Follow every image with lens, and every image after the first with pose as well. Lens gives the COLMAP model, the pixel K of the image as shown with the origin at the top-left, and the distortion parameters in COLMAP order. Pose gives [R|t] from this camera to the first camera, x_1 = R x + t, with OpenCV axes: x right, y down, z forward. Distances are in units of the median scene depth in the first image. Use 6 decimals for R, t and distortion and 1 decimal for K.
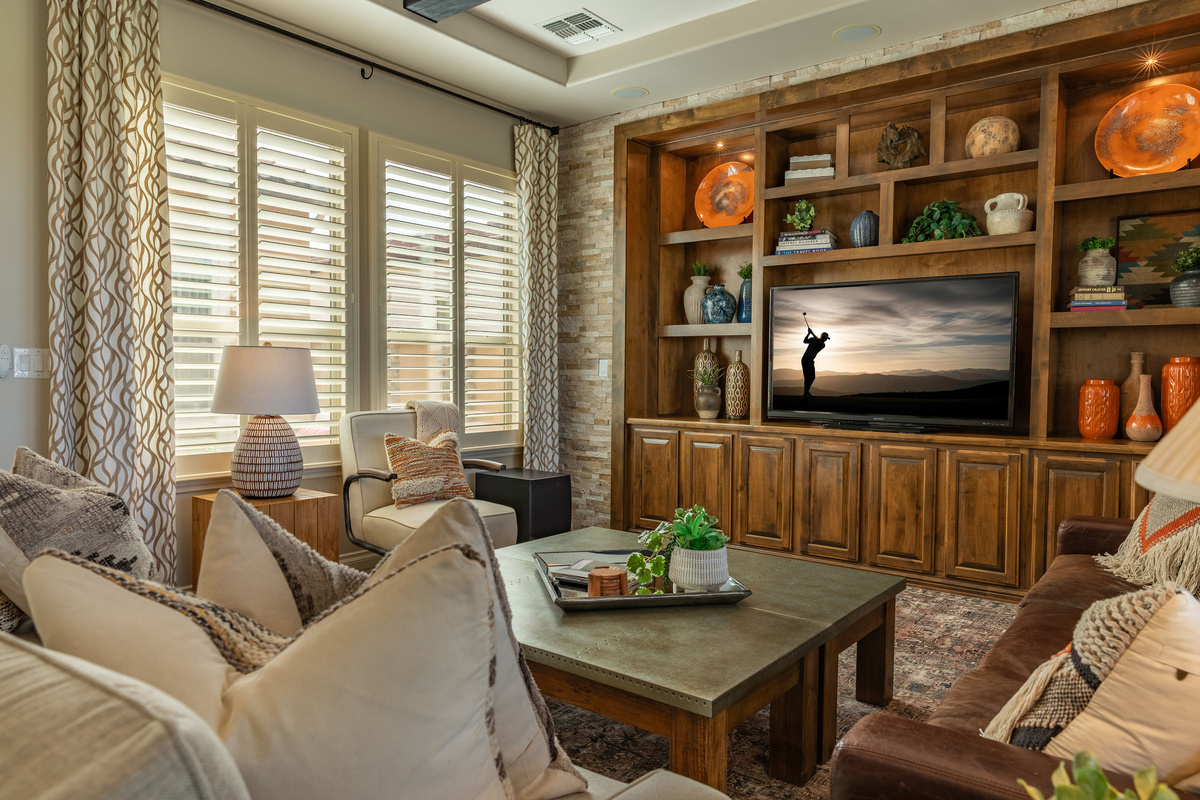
lens RADIAL K [[799.2, 0, 596.2], [0, 799.2, 403.8], [0, 0, 1]] dist [0.015472, -0.004584]
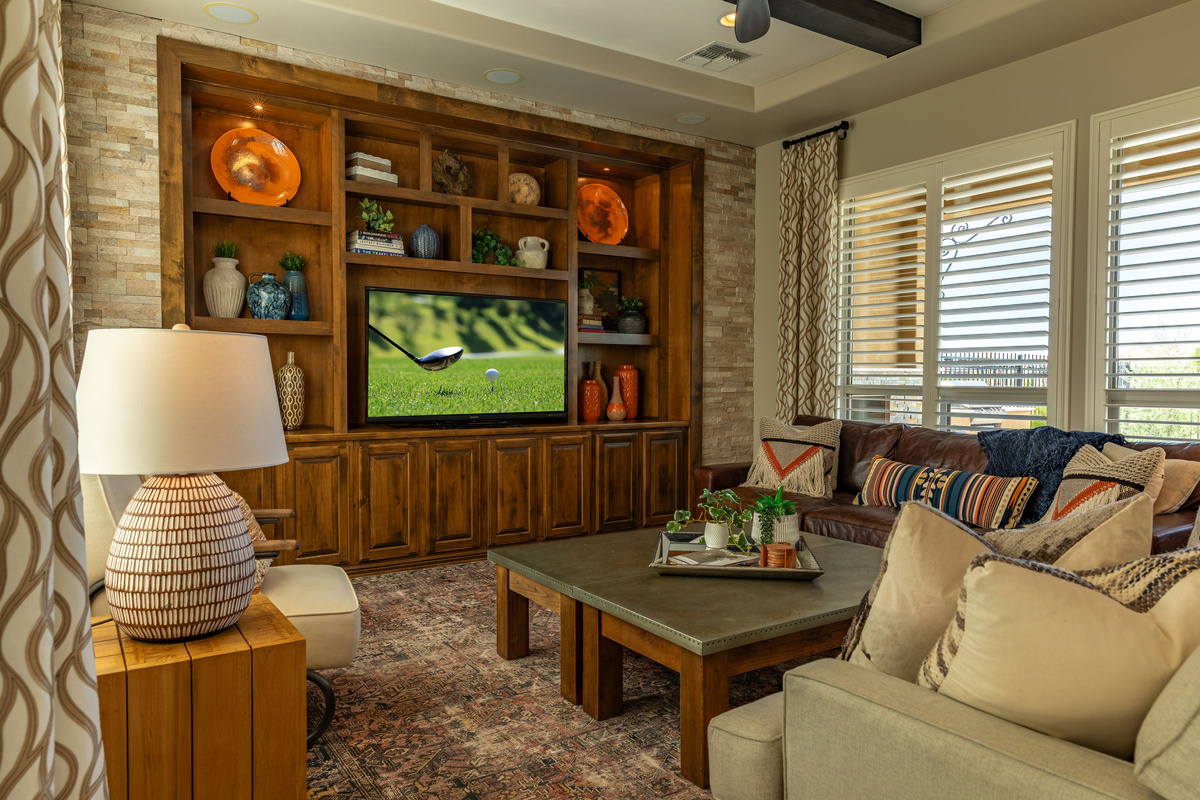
lens RADIAL K [[799.2, 0, 599.7], [0, 799.2, 403.8], [0, 0, 1]] dist [0.015472, -0.004584]
pose [[0.313656, -0.040192, 0.948686, -0.658266], [0.038508, 0.998820, 0.029584, -0.026619], [-0.948756, 0.027252, 0.314833, 0.482373]]
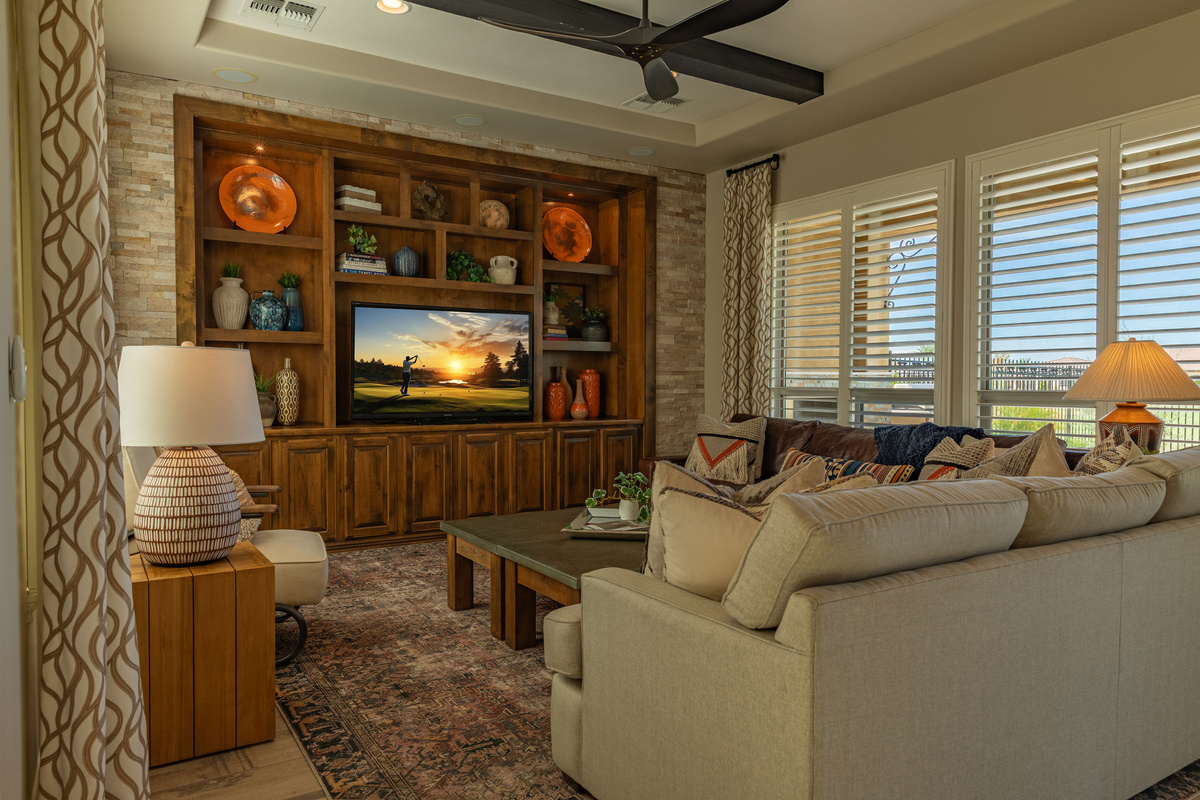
lens RADIAL K [[799.2, 0, 599.1], [0, 799.2, 403.8], [0, 0, 1]] dist [0.015472, -0.004584]
pose [[0.330555, -0.035938, 0.943102, -0.779130], [0.037913, 0.998974, 0.024779, -0.022043], [-0.943025, 0.027565, 0.331578, 0.347818]]
